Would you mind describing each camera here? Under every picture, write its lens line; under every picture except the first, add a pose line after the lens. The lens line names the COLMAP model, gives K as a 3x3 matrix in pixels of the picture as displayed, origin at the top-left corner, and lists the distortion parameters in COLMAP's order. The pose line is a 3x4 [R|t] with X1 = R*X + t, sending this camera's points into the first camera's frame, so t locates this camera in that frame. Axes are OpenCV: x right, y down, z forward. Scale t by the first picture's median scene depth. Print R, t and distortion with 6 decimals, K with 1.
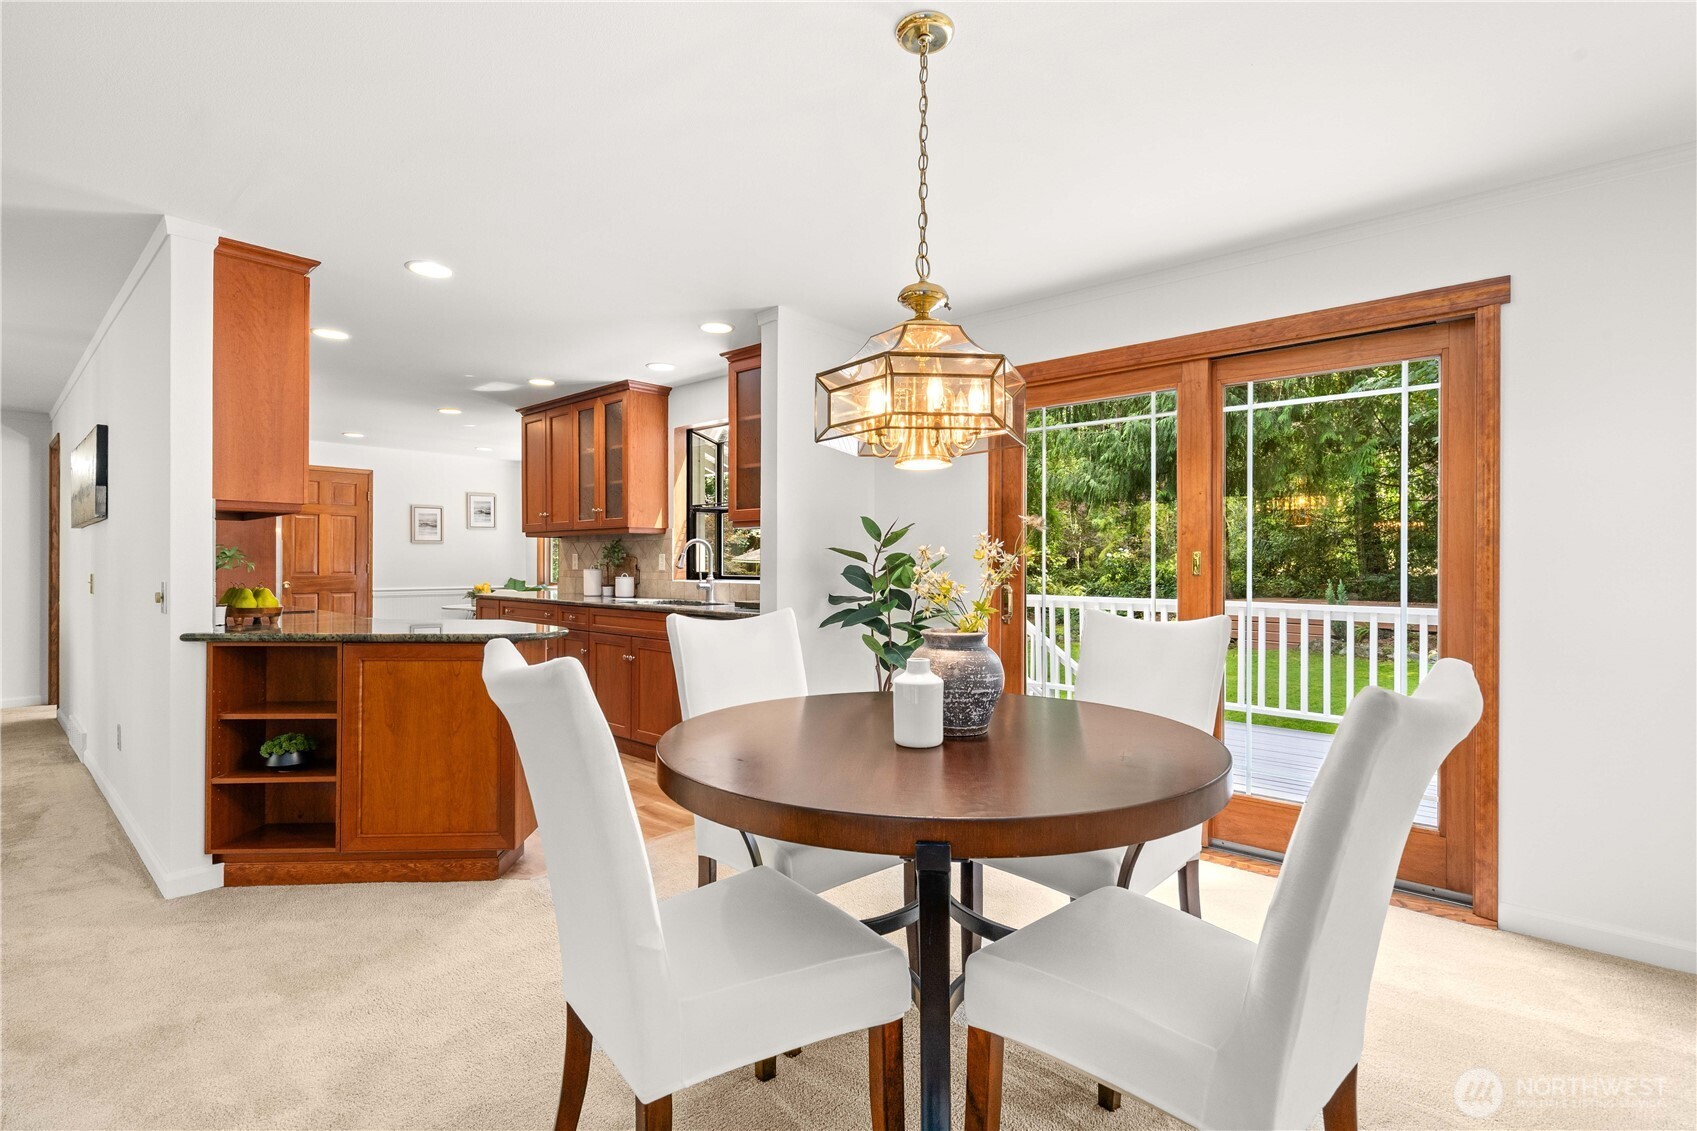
lens RADIAL K [[775.7, 0, 838.0], [0, 775.7, 566.9], [0, 0, 1]] dist [0.001678, -0.001897]
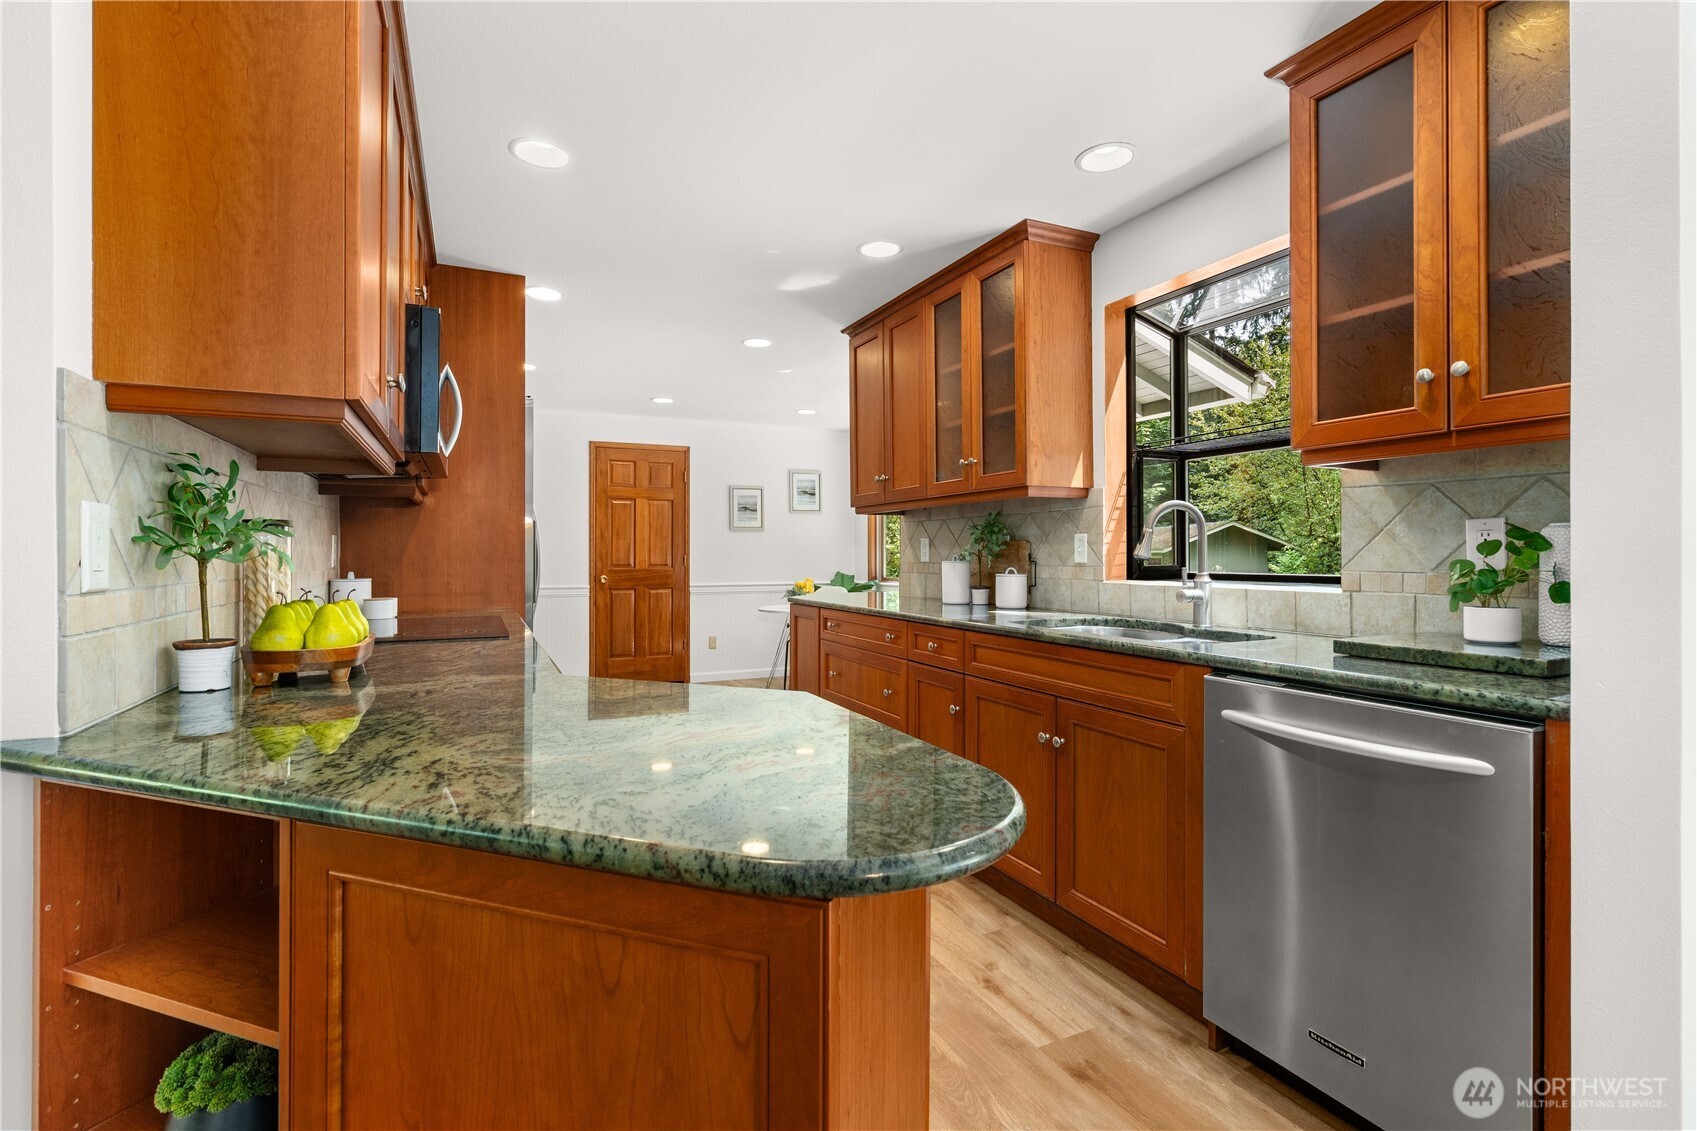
lens RADIAL K [[775.7, 0, 846.2], [0, 775.7, 558.3], [0, 0, 1]] dist [0.001678, -0.001897]
pose [[0.924260, -0.002542, -0.381755, -0.165358], [0.002557, 0.999997, -0.000466, 0.000730], [0.381755, -0.000545, 0.924264, 0.404665]]
